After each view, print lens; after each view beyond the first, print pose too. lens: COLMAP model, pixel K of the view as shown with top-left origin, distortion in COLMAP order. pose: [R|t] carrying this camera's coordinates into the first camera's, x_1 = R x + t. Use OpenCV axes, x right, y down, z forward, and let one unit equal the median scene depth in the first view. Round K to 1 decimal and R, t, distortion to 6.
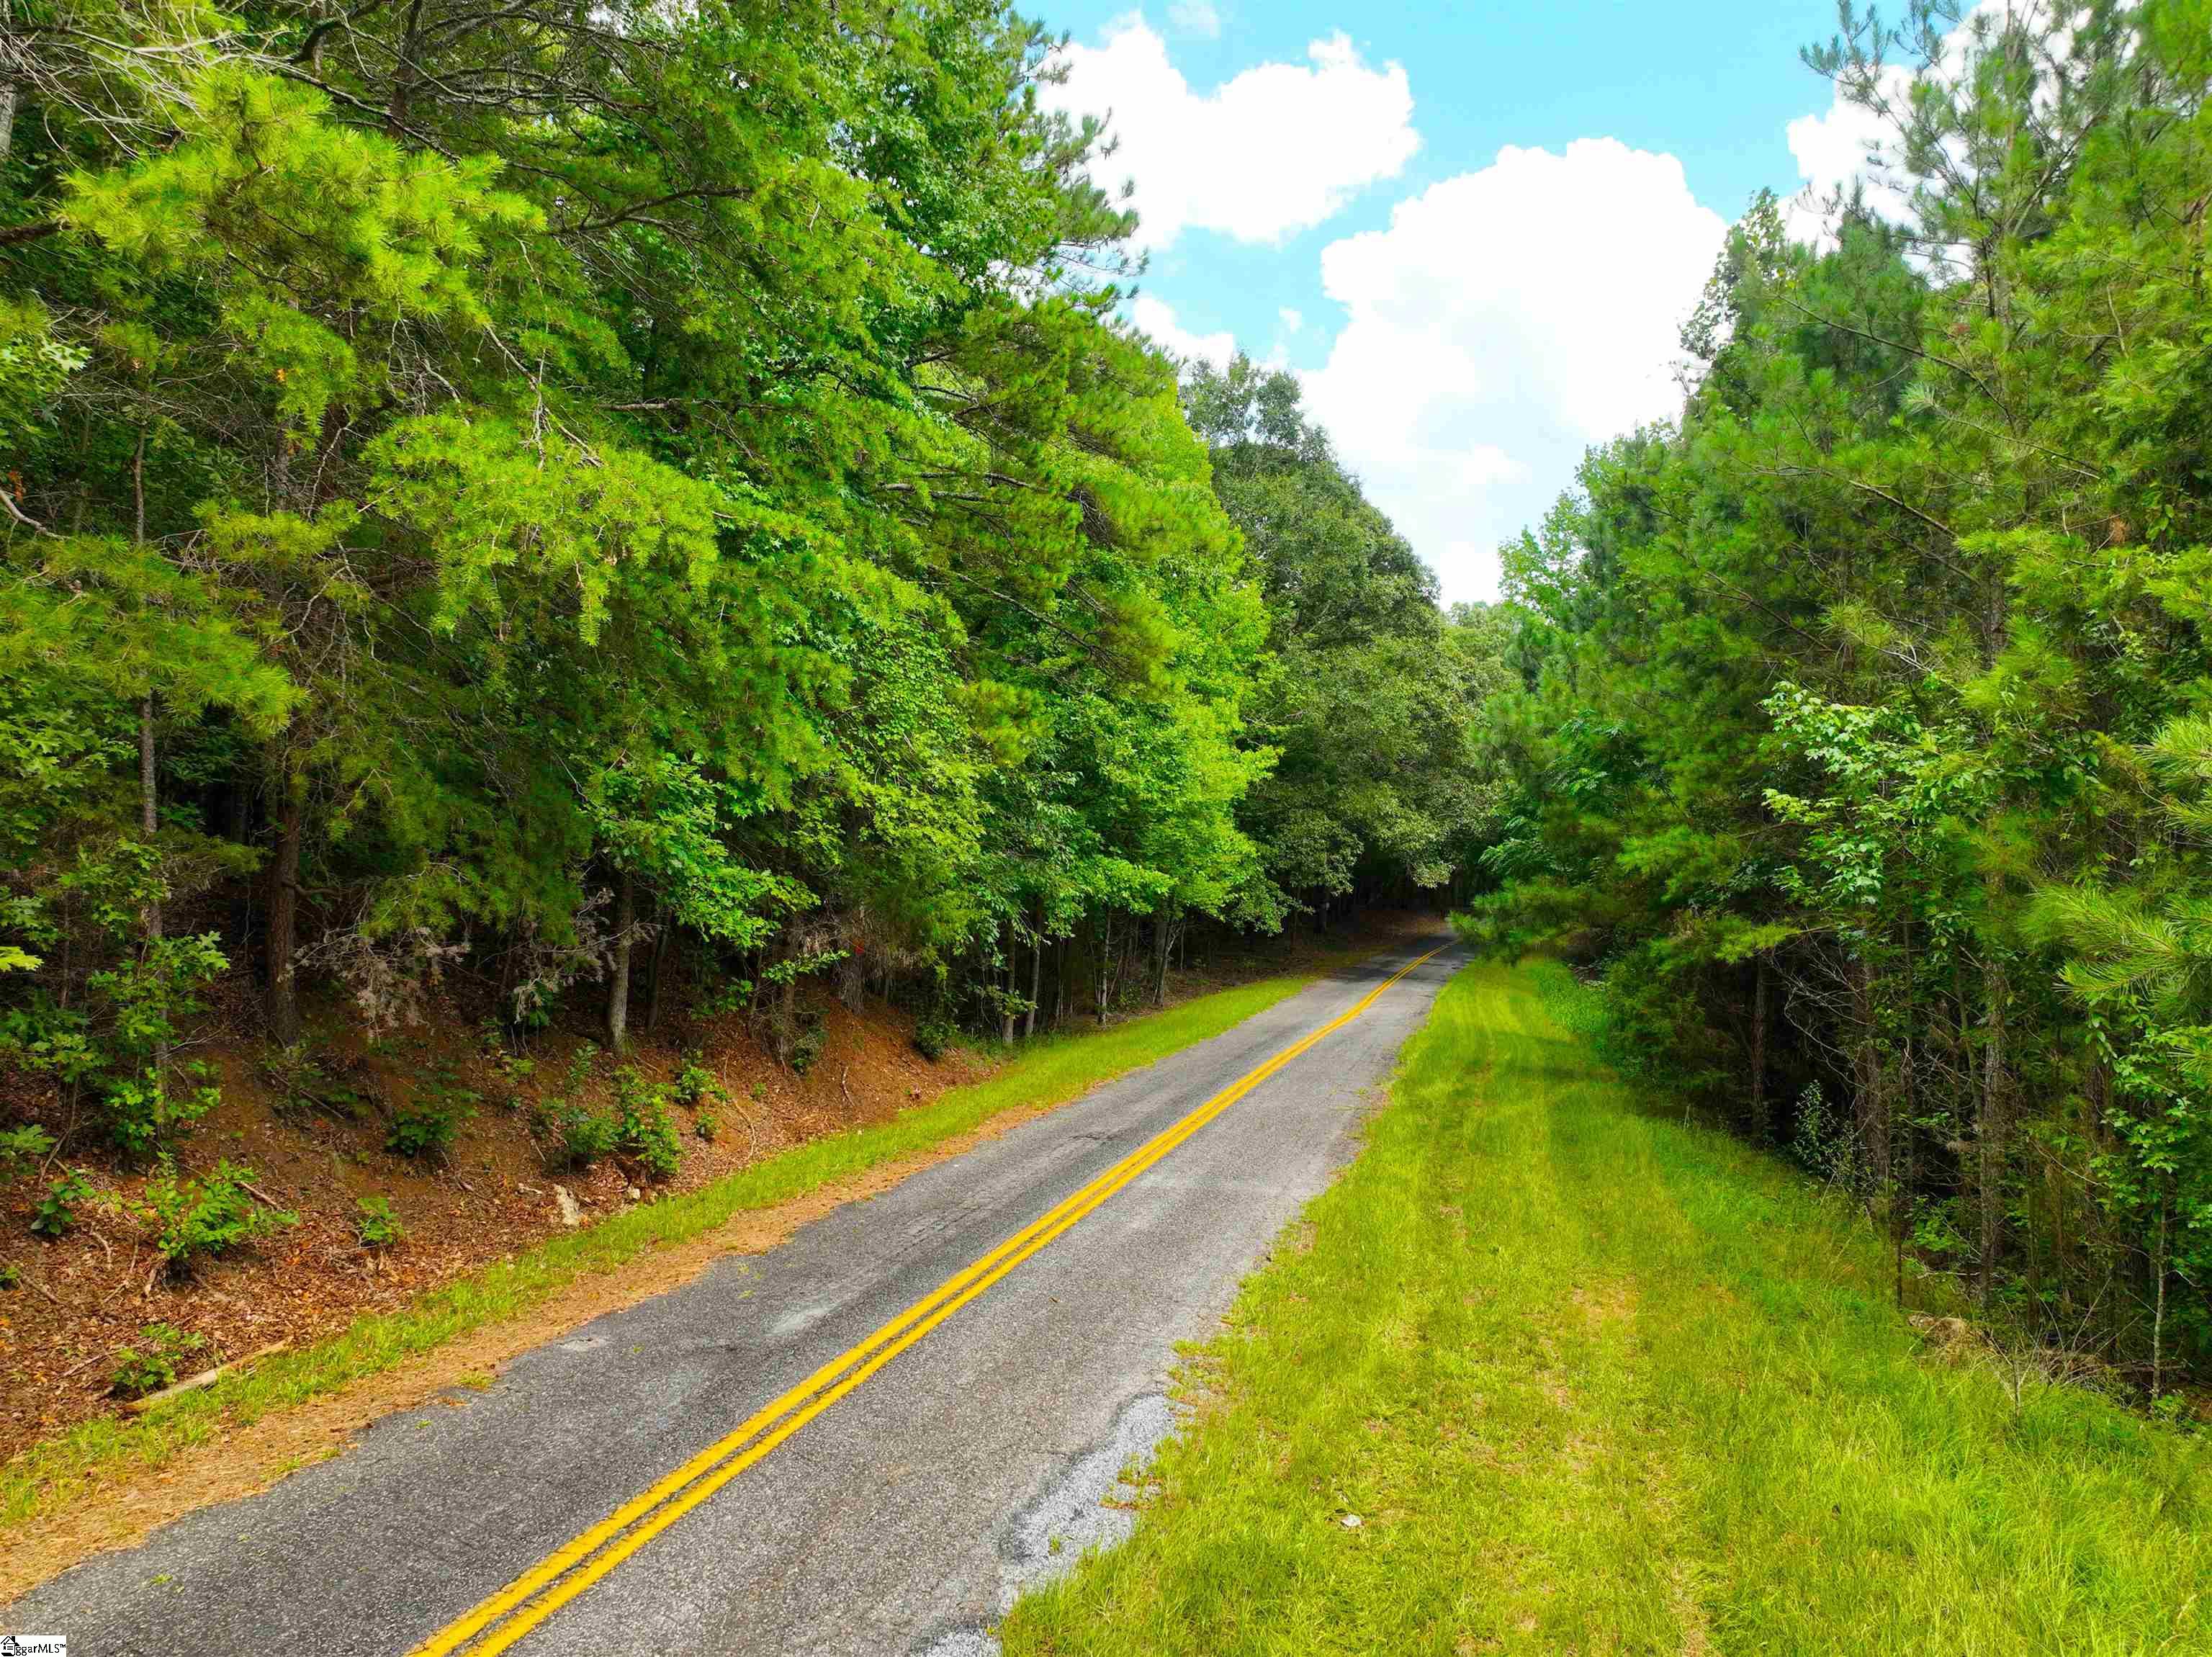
lens RADIAL K [[1555.4, 0, 1115.1], [0, 1555.4, 827.6], [0, 0, 1]] dist [-0.002232, -0.000262]
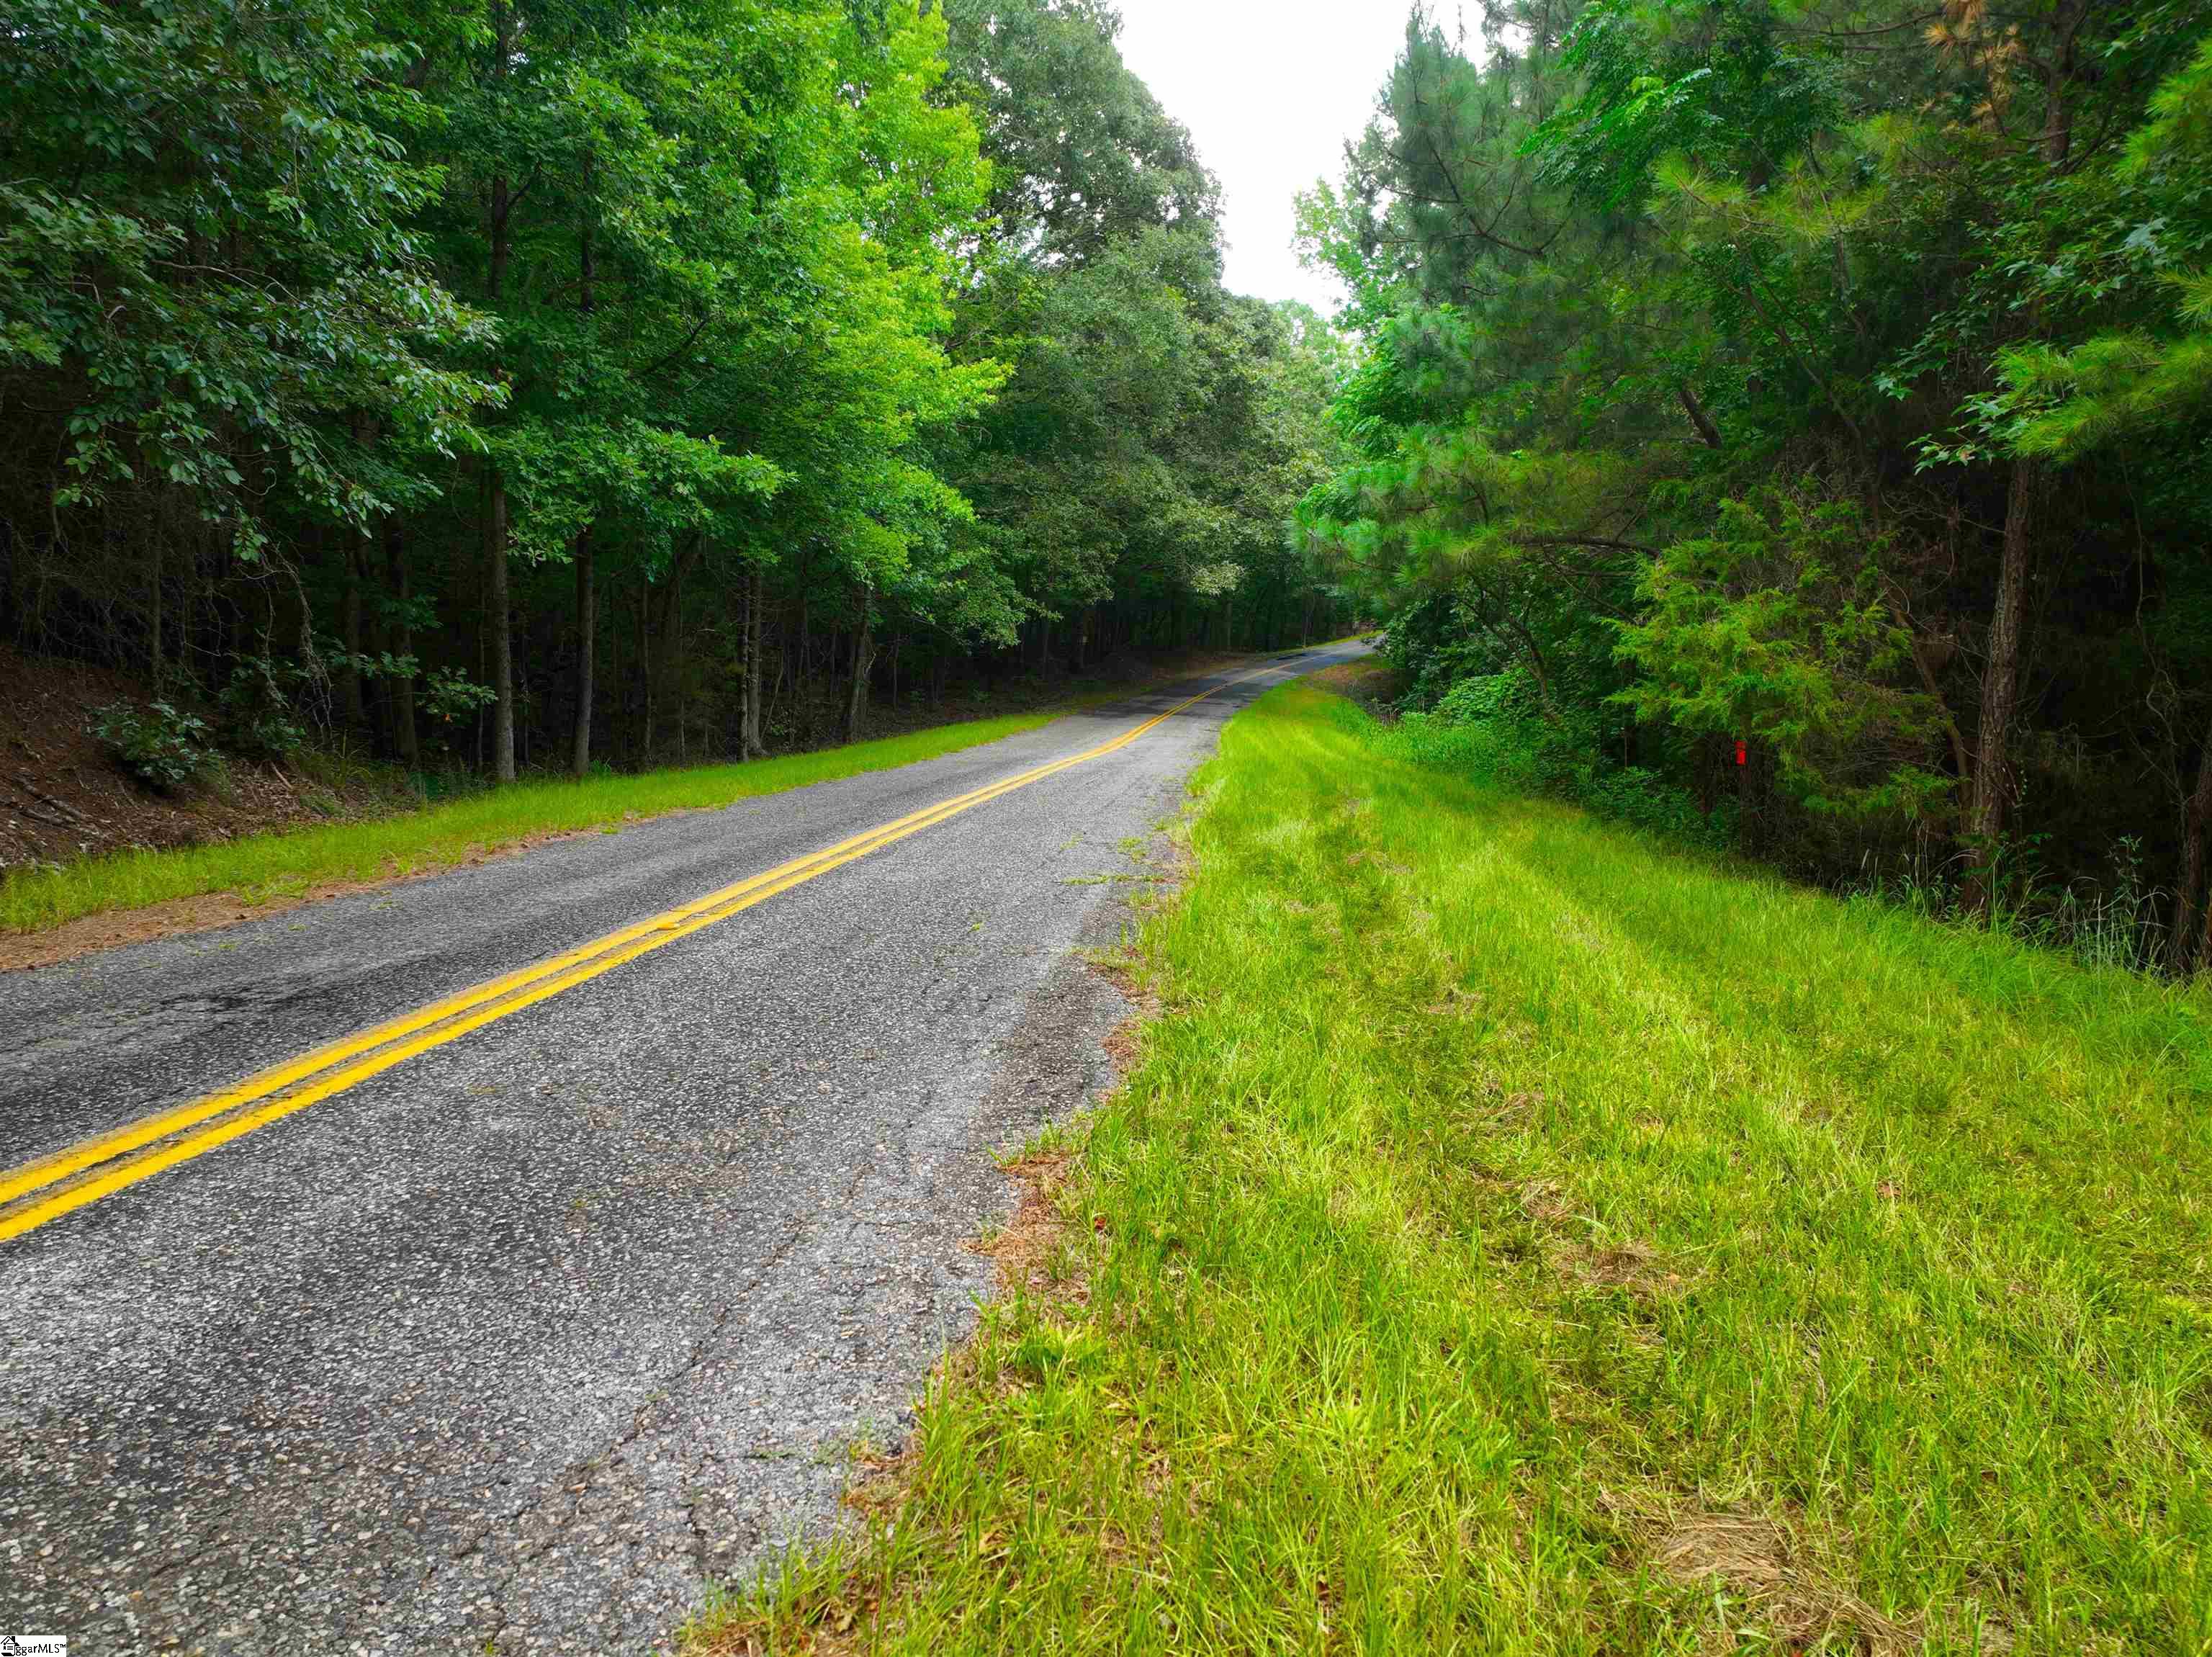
lens RADIAL K [[1555.4, 0, 1105.0], [0, 1555.4, 829.2], [0, 0, 1]] dist [-0.002232, -0.000262]
pose [[0.989458, -0.021659, 0.143190, 0.039631], [0.000569, 0.989327, 0.145714, 0.045366], [-0.144818, -0.144097, 0.978910, 0.253328]]
